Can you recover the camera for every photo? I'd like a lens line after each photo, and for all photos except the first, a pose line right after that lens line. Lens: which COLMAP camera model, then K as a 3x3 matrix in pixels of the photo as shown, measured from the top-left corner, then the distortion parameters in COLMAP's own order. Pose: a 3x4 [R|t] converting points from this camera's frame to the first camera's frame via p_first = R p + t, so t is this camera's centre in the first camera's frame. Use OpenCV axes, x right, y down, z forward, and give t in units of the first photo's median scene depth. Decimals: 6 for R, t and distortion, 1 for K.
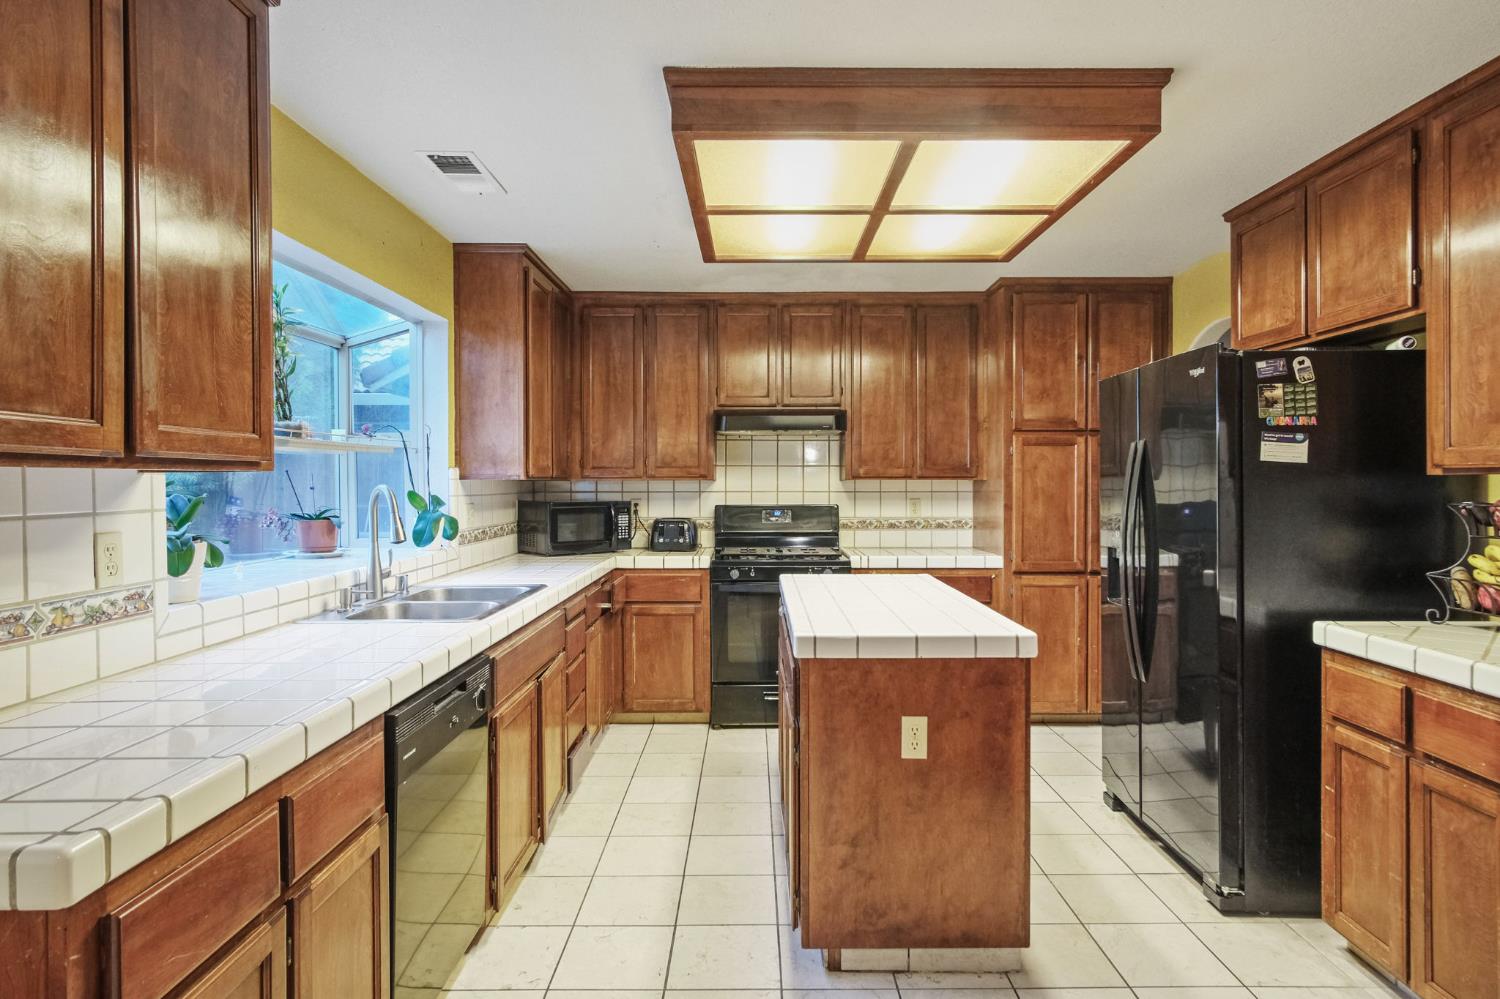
lens RADIAL K [[795.6, 0, 750.1], [0, 795.6, 488.6], [0, 0, 1]] dist [-0.004245, 0.003450]
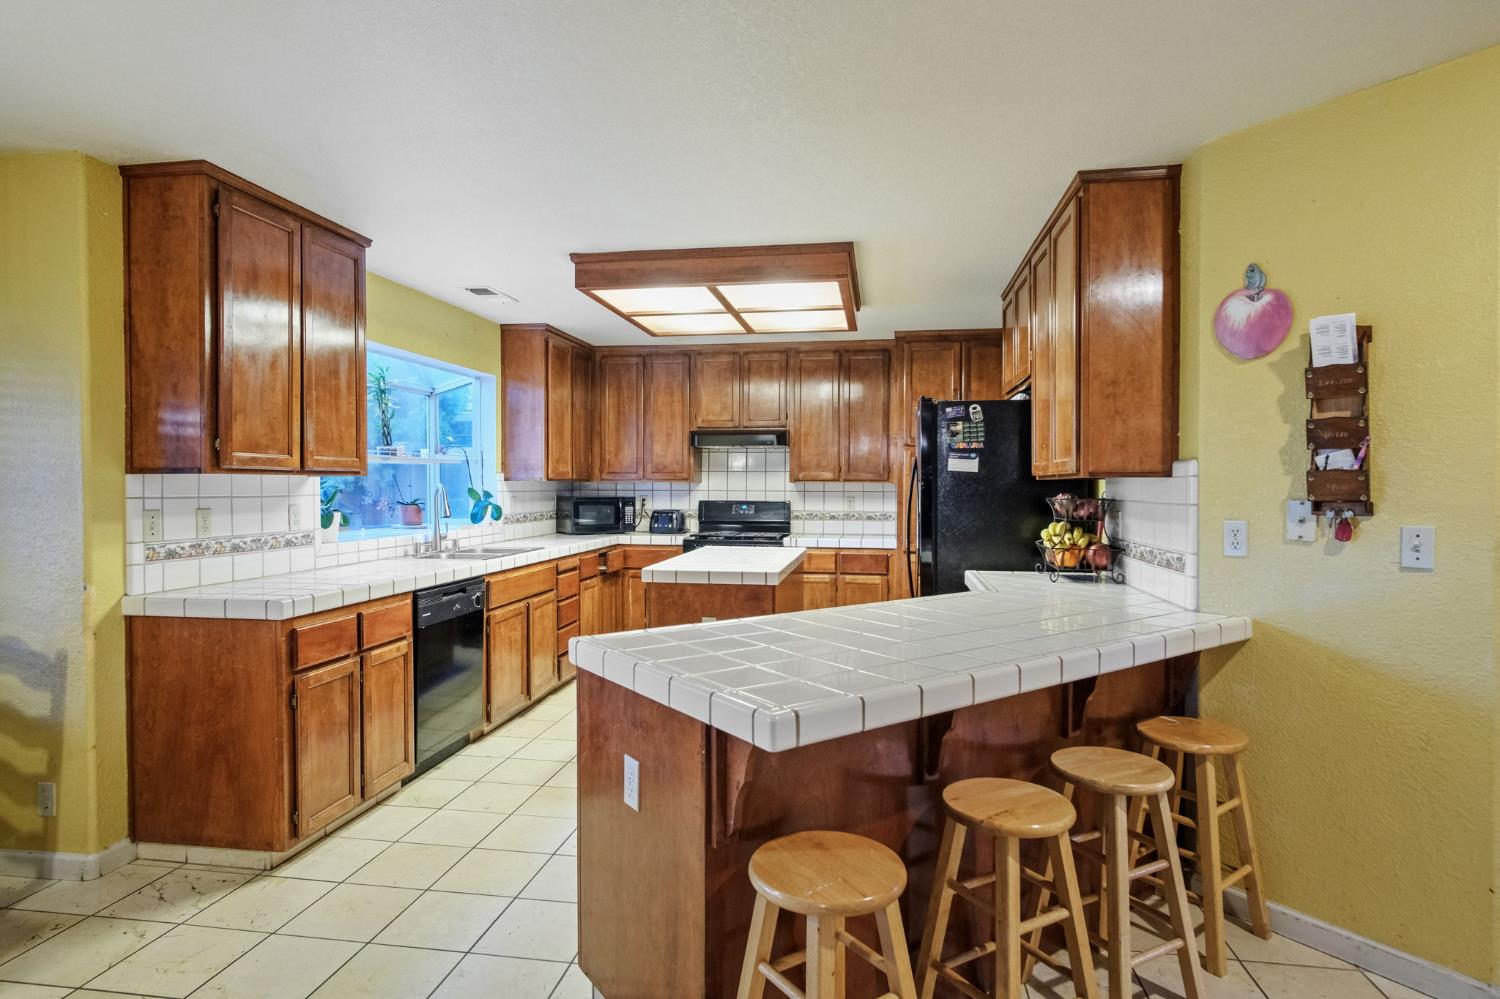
lens RADIAL K [[795.6, 0, 754.3], [0, 795.6, 499.0], [0, 0, 1]] dist [-0.004245, 0.003450]
pose [[0.987610, 0.007341, -0.156754, 0.341561], [-0.005770, 0.999928, 0.010478, 0.004707], [0.156819, -0.009444, 0.987582, -0.418578]]
